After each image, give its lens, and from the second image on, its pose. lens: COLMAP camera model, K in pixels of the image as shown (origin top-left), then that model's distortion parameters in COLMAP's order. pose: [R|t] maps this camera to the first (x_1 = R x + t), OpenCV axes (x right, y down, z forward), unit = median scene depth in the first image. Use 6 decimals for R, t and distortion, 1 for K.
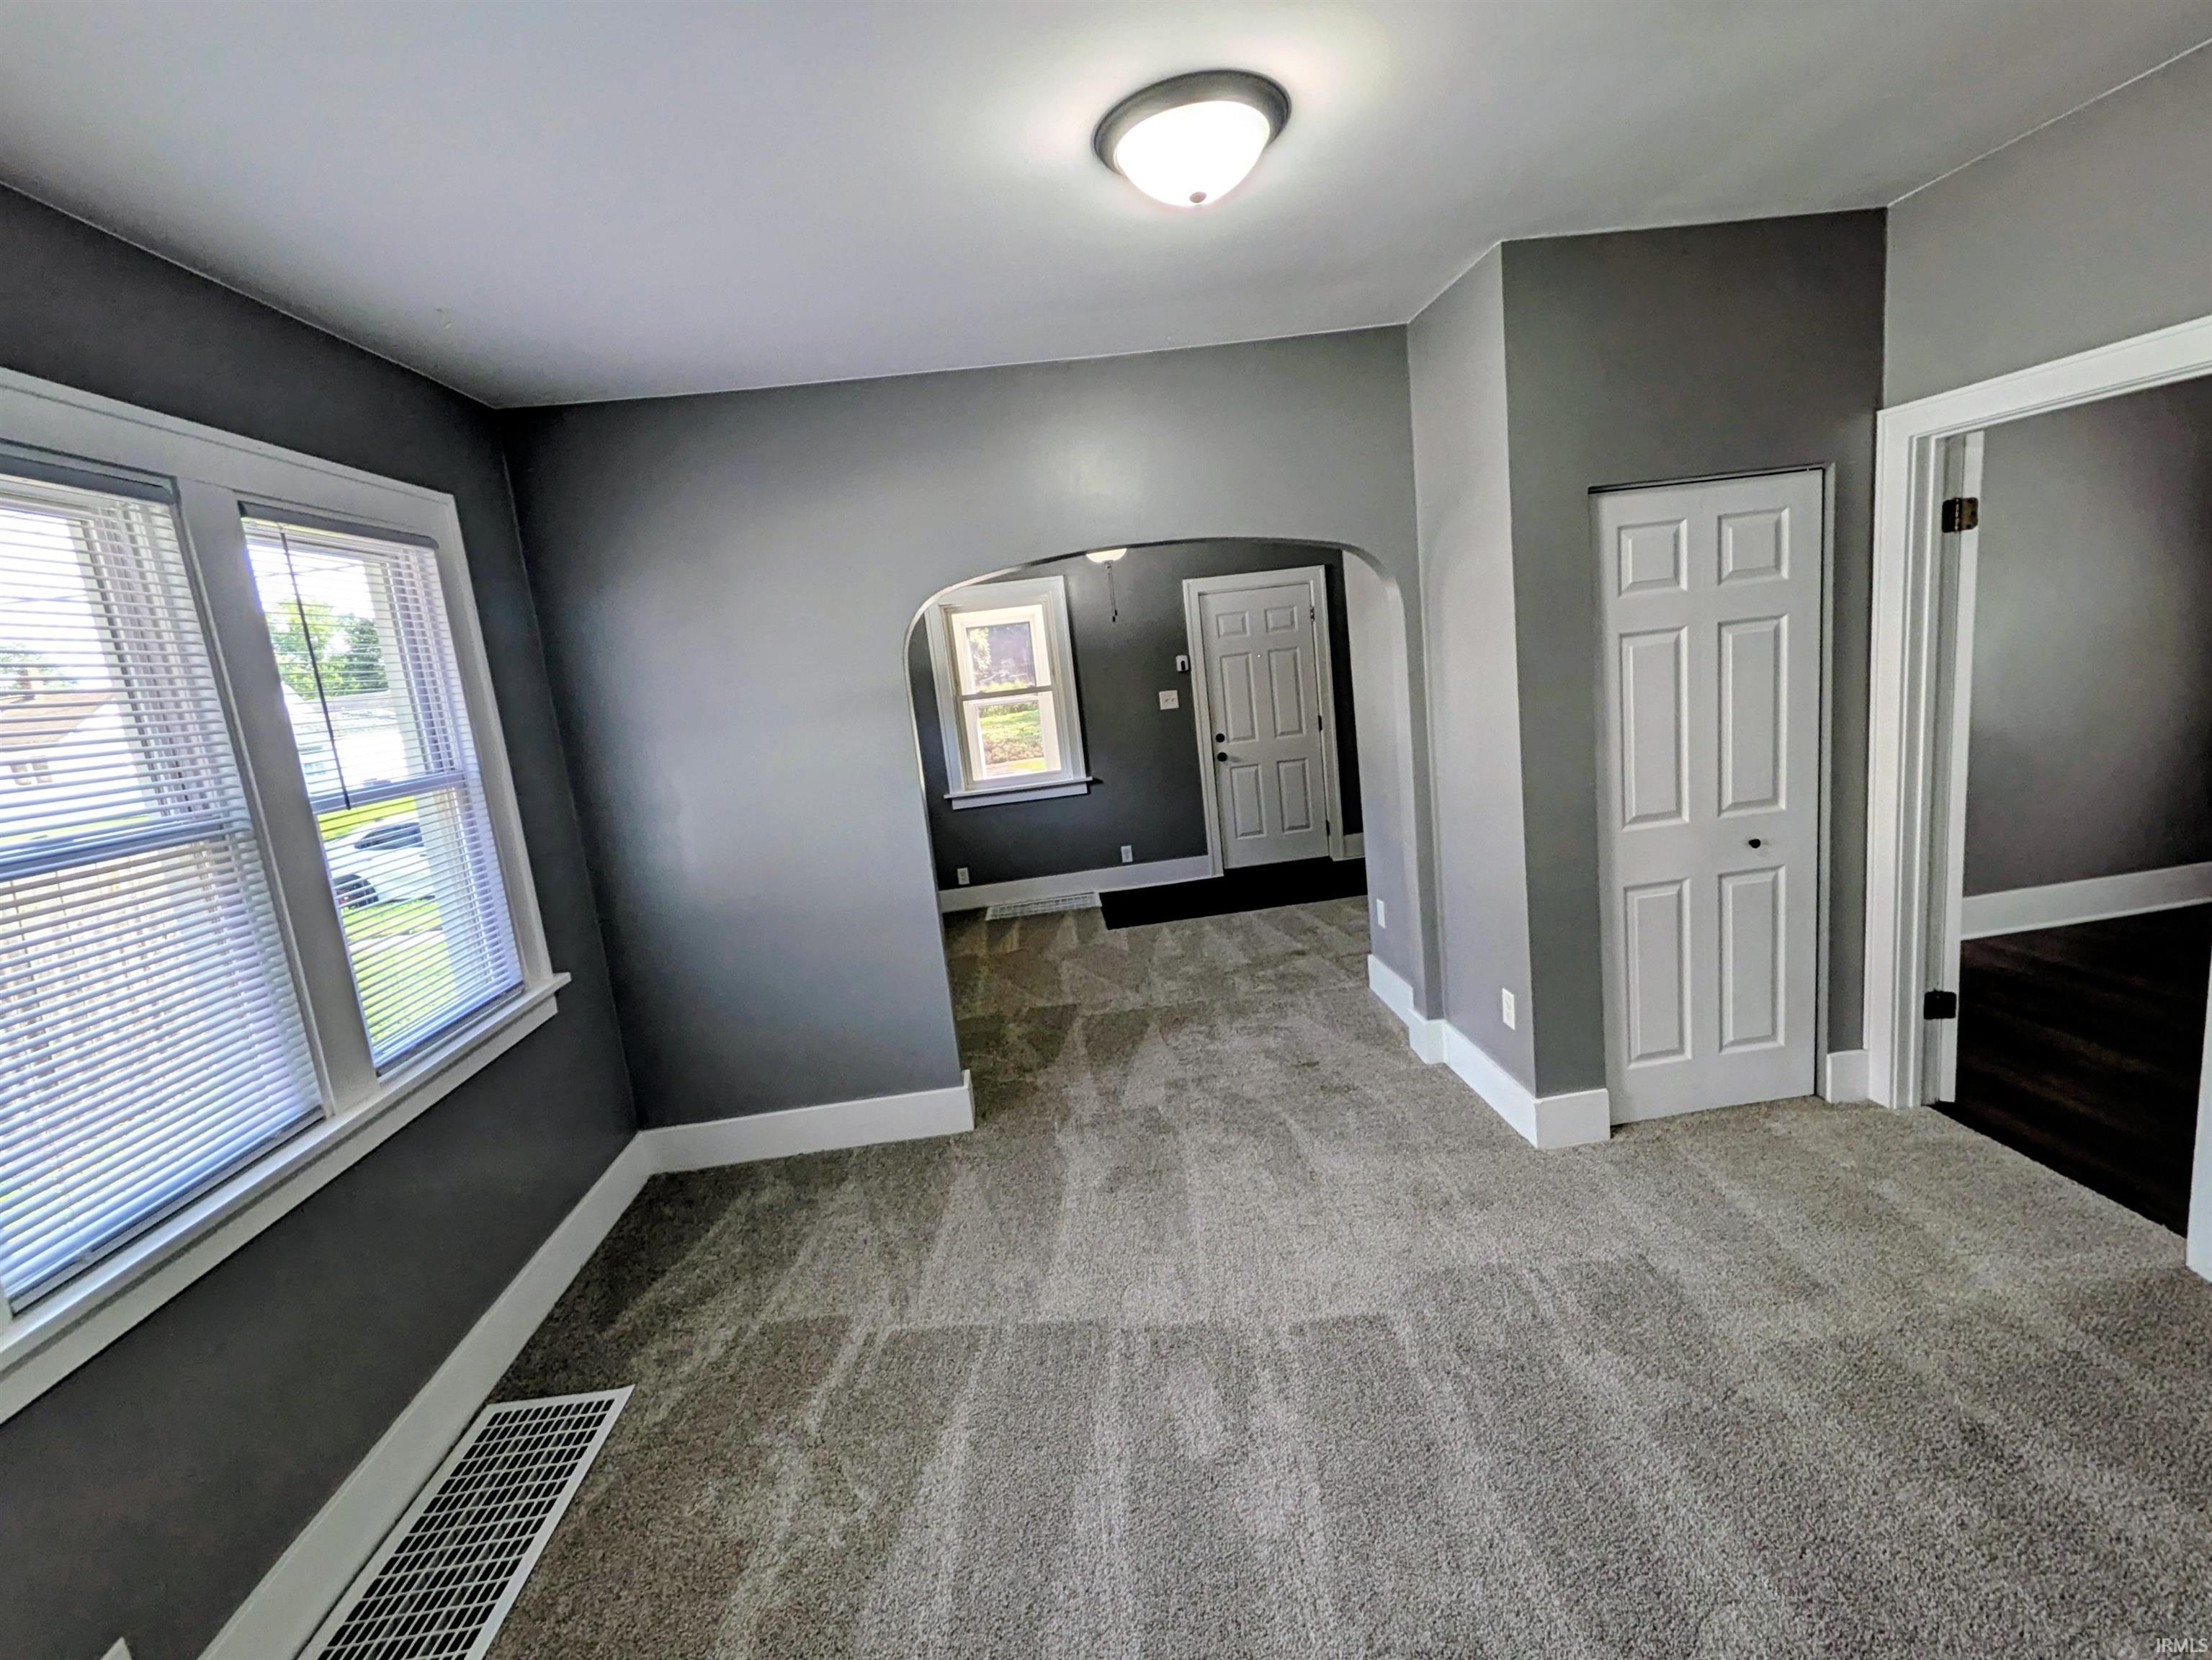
lens RADIAL K [[1008.1, 0, 1115.3], [0, 1008.1, 824.1], [0, 0, 1]] dist [0.005934, -0.001214]
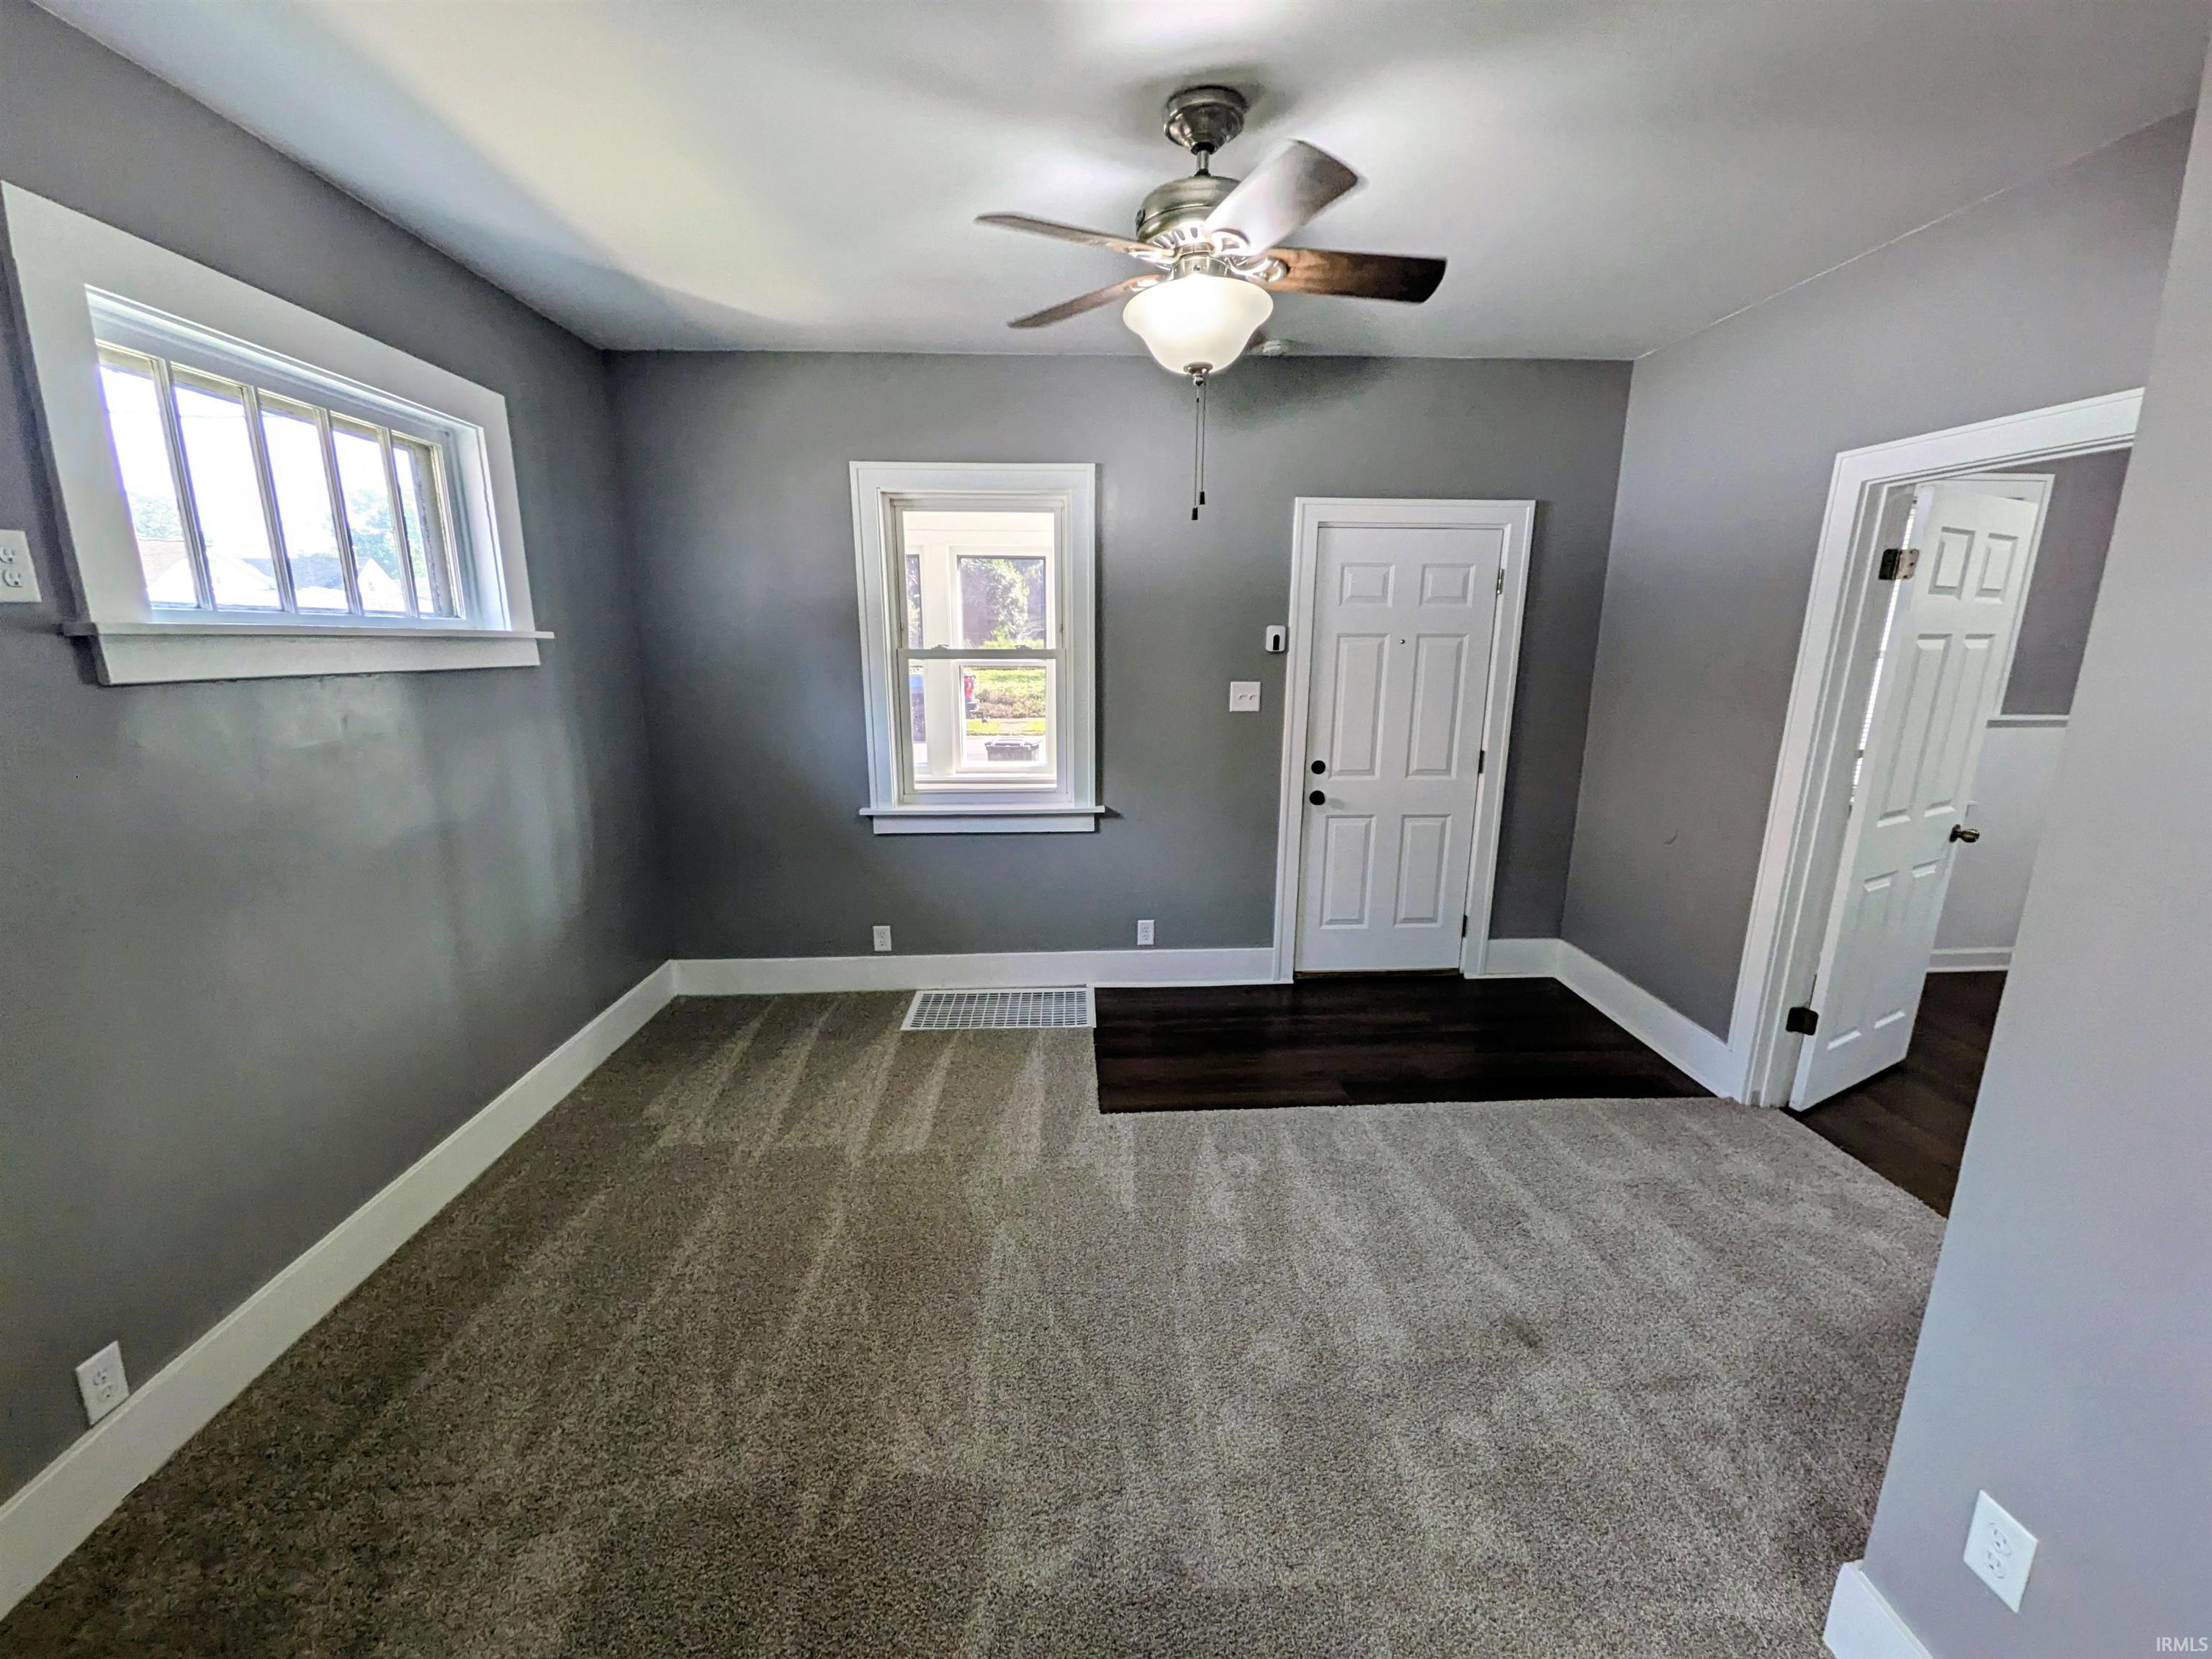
lens RADIAL K [[875.5, 0, 1112.0], [0, 875.5, 824.6], [0, 0, 1]] dist [0.003060, 0.000089]
pose [[0.992956, 0.118271, -0.007076, -0.016923], [-0.117667, 0.991357, 0.058018, -0.084430], [0.013876, -0.056776, 0.998290, 0.581992]]
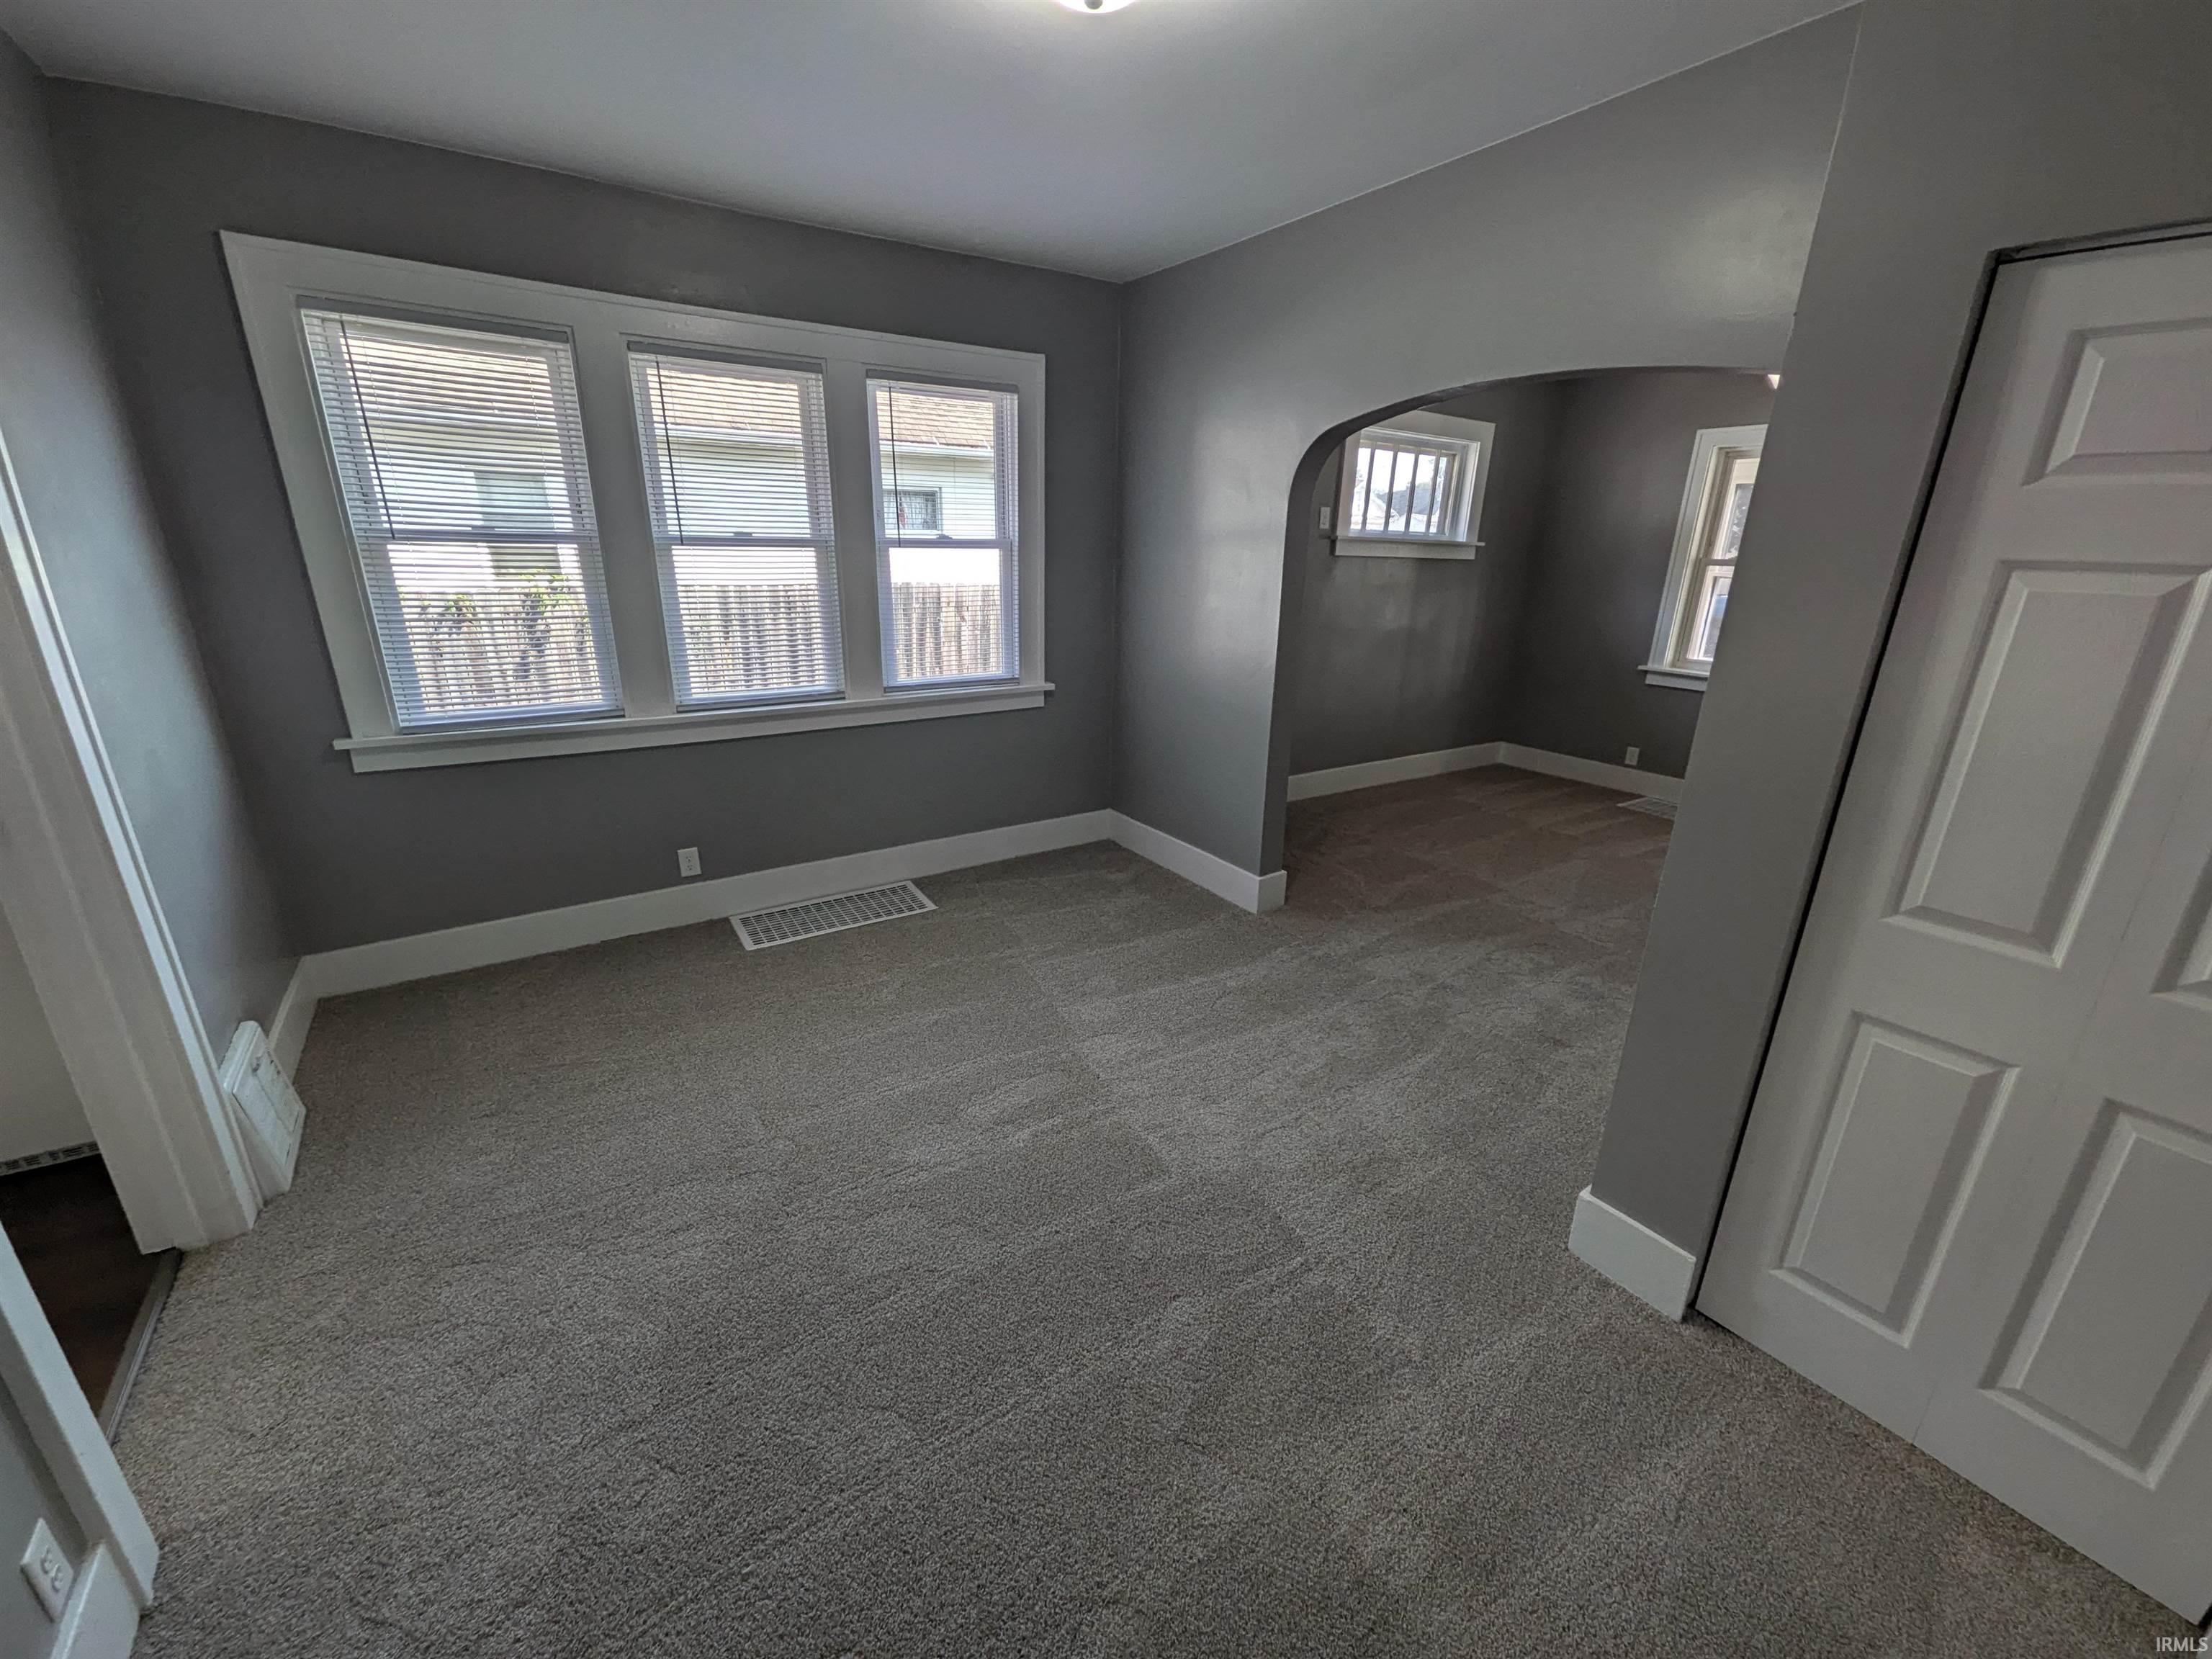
lens RADIAL K [[875.5, 0, 1107.2], [0, 875.5, 824.3], [0, 0, 1]] dist [0.003060, 0.000089]
pose [[0.475897, 0.386123, -0.790209, 0.359862], [-0.216462, 0.922259, 0.320285, -0.057377], [0.852447, 0.018628, 0.522481, 0.200127]]
